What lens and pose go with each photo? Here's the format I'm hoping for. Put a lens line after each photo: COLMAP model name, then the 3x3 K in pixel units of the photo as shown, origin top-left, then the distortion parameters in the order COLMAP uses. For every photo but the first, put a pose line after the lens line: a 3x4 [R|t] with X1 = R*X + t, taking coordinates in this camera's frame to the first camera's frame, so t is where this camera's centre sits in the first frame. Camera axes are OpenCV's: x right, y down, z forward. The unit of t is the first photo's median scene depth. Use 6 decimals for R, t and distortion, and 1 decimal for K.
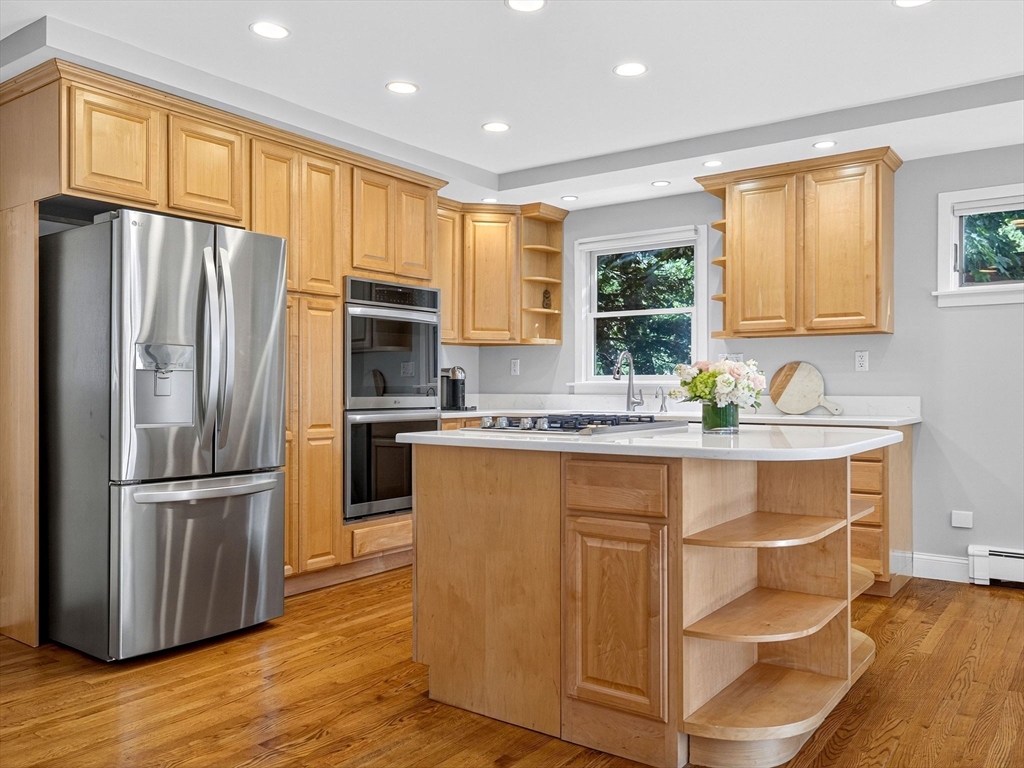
lens RADIAL K [[830.6, 0, 512.0], [0, 830.6, 384.0], [0, 0, 1]] dist [0.001547, 0.002386]
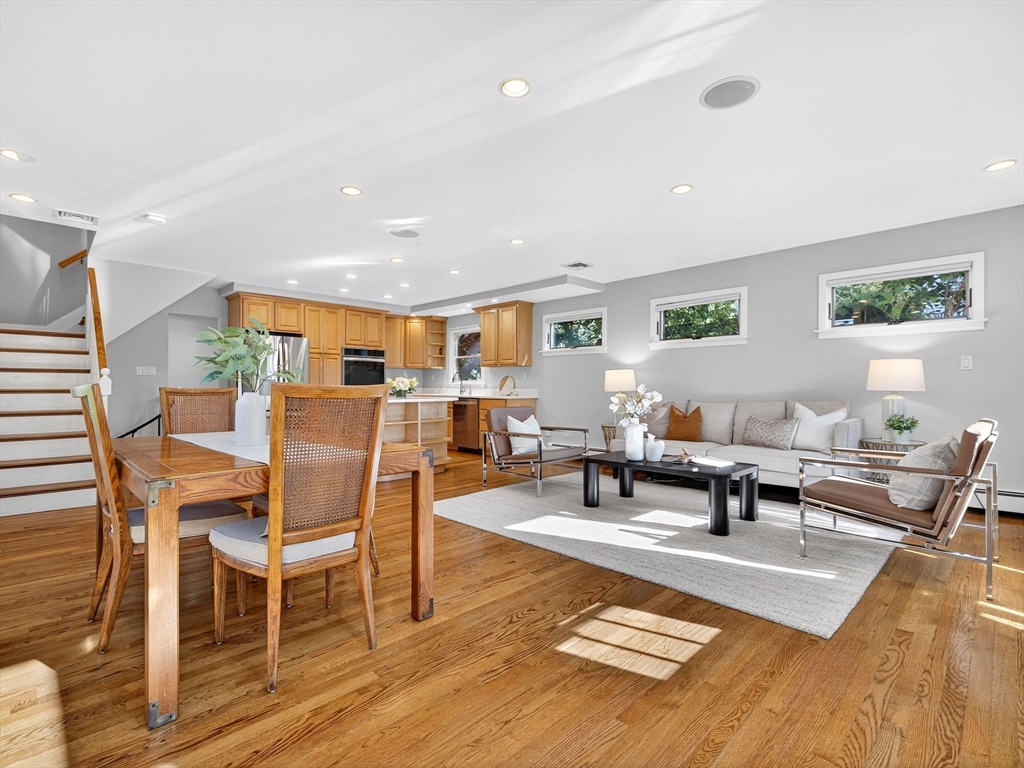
lens RADIAL K [[477.4, 0, 509.1], [0, 477.4, 382.7], [0, 0, 1]] dist [0.000608, 0.000312]
pose [[0.985165, 0.004404, -0.171552, 0.608553], [-0.004747, 0.999987, -0.001587, -0.002051], [0.171543, 0.002378, 0.985174, -0.522536]]
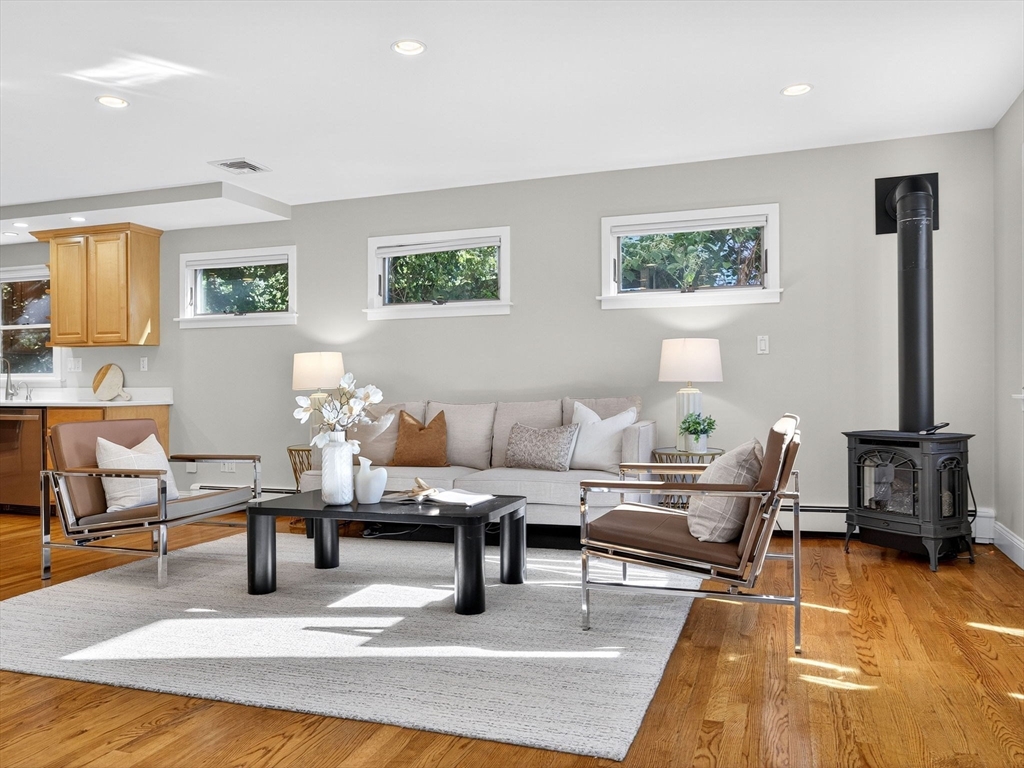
lens RADIAL K [[760.7, 0, 515.8], [0, 760.7, 380.1], [0, 0, 1]] dist [0.001851, 0.002639]
pose [[0.957695, -0.002584, 0.287775, 0.631628], [0.003573, 0.999989, -0.002914, 0.007113], [-0.287764, 0.003819, 0.957694, -0.461071]]
